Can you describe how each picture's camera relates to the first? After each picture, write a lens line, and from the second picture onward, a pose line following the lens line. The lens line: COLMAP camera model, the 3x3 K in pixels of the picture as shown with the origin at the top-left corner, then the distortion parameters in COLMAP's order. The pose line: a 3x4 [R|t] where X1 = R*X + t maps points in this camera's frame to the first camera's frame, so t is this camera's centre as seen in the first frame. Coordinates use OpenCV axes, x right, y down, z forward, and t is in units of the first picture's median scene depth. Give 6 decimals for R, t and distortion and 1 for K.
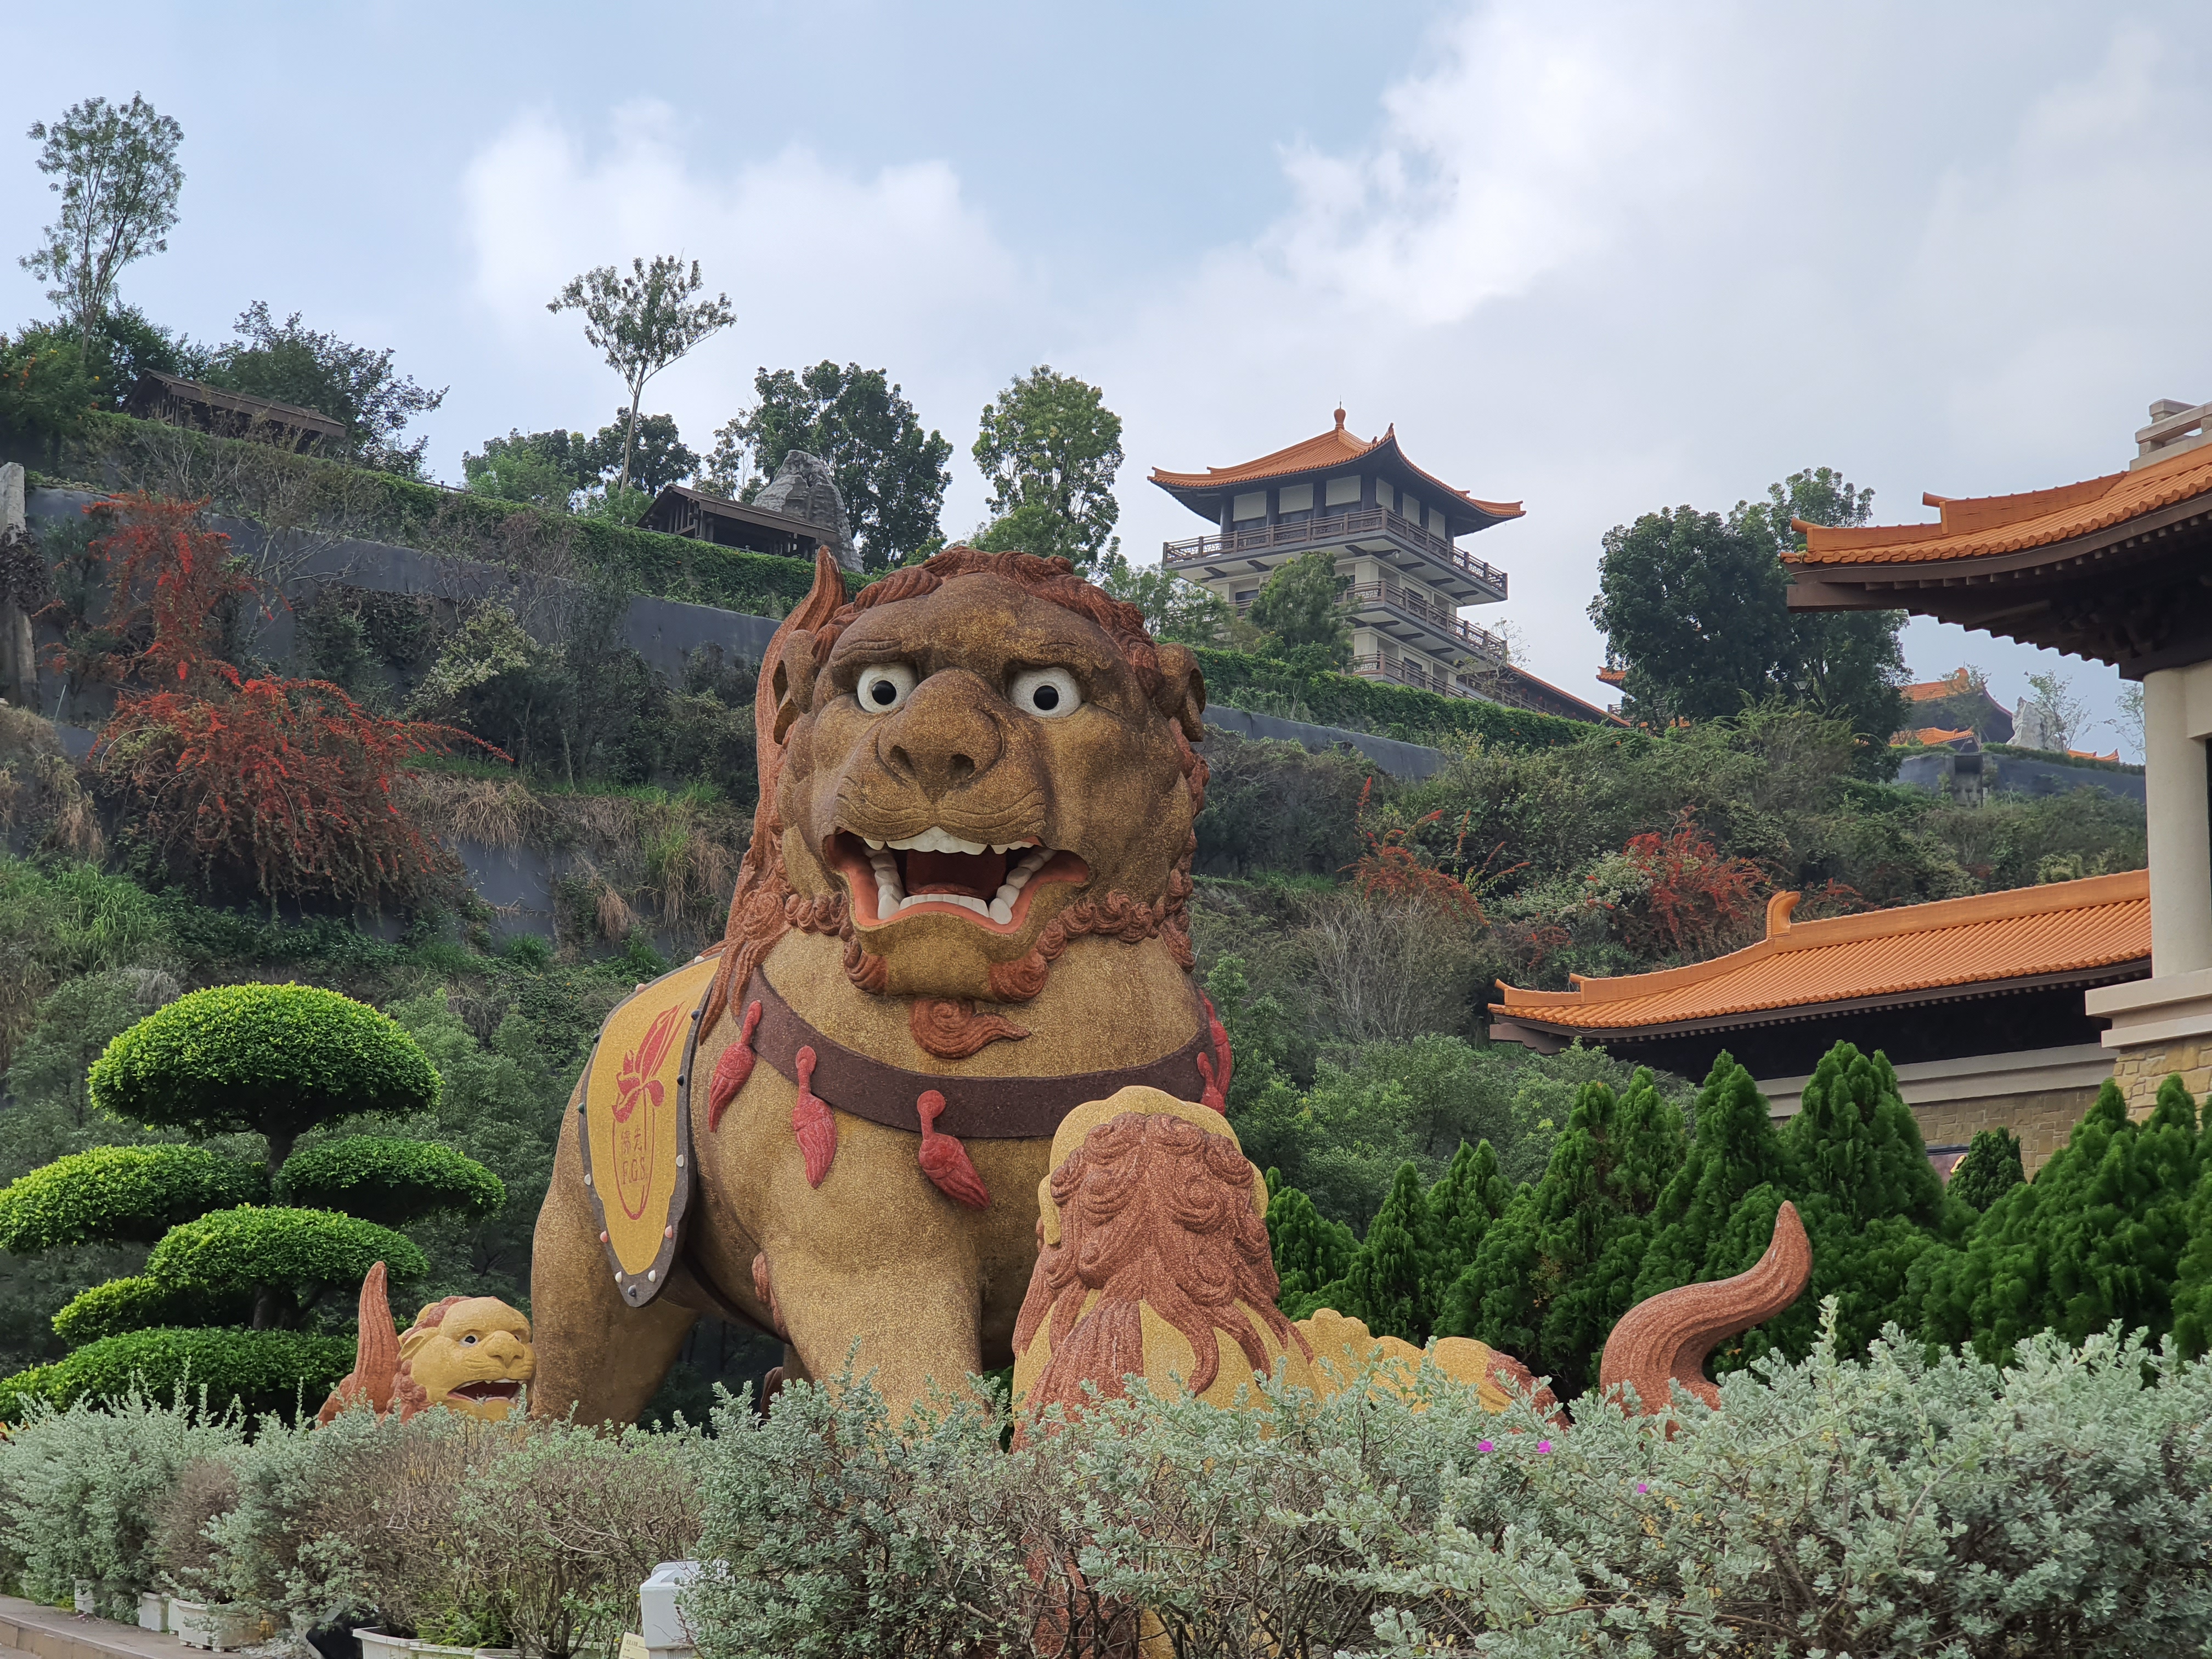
lens RADIAL K [[3243.5, 0, 1147.3], [0, 3243.5, 825.4], [0, 0, 1]] dist [-0.304146, 3.019729]
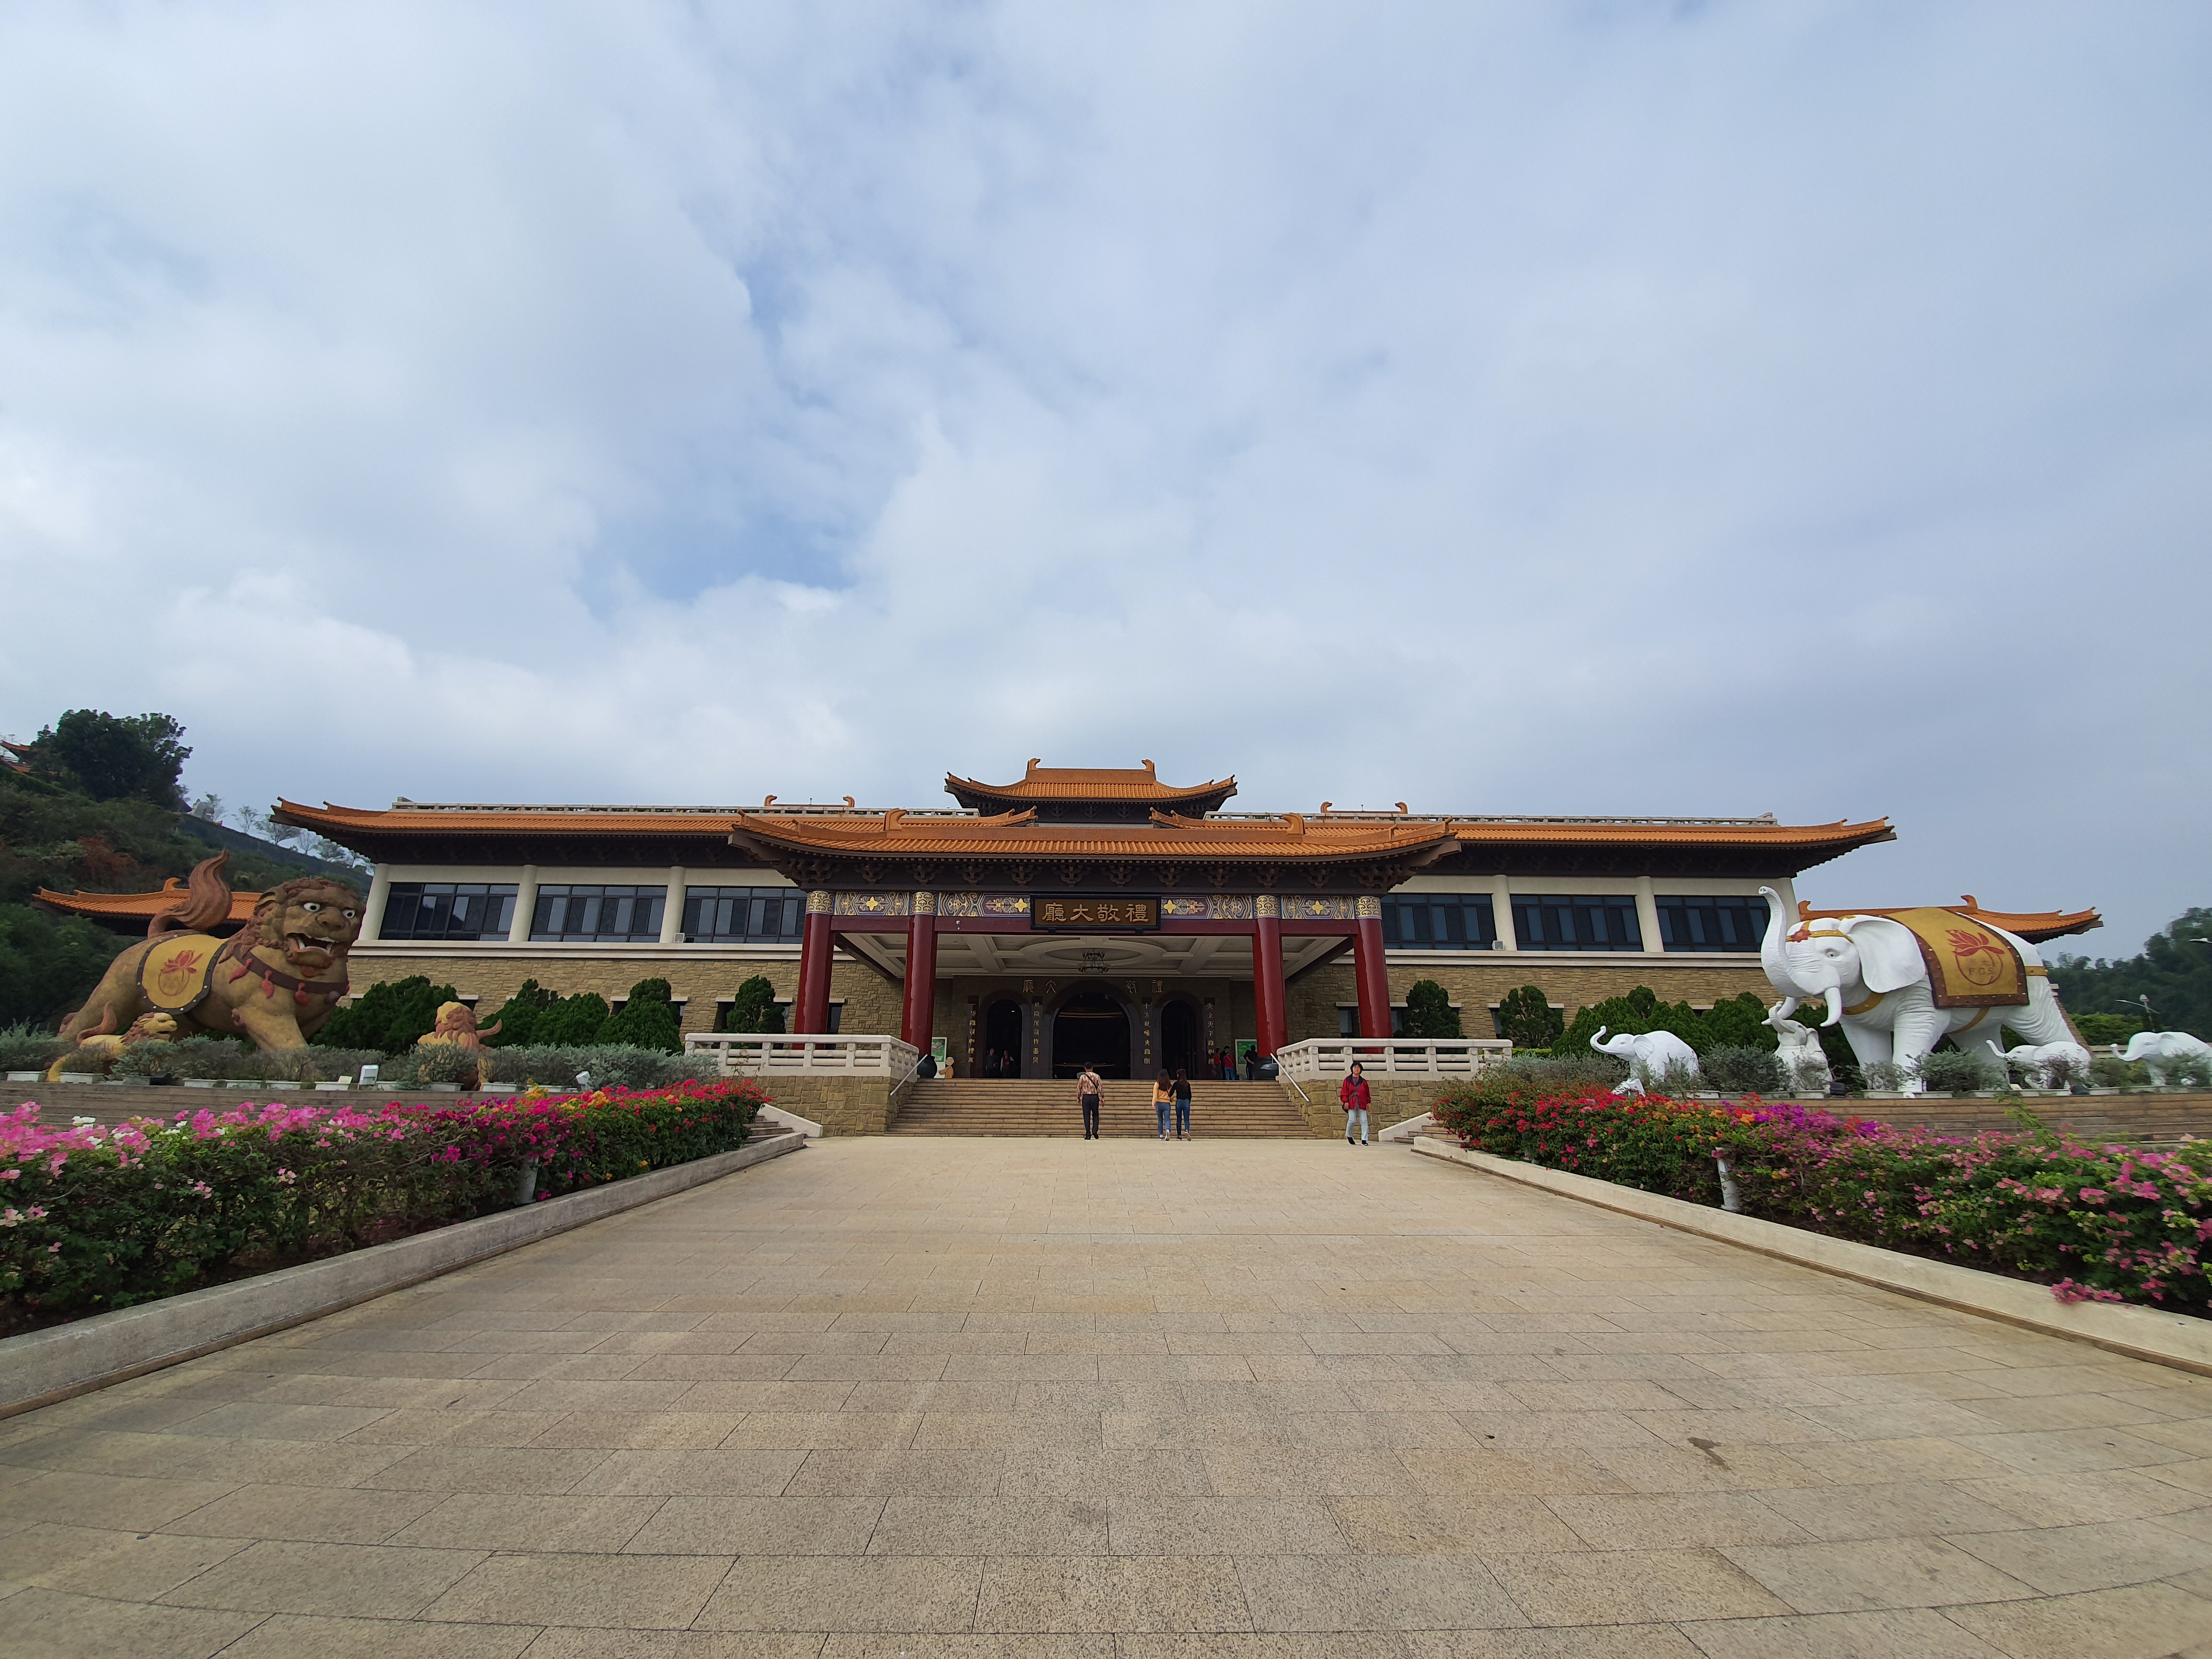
lens RADIAL K [[879.0, 0, 1094.8], [0, 879.0, 854.3], [0, 0, 1]] dist [-0.017627, -0.000399]
pose [[0.414150, 0.232486, 0.880017, -0.827479], [-0.185496, 0.968098, -0.168458, -0.123398], [-0.891107, -0.093472, 0.444063, -0.781990]]
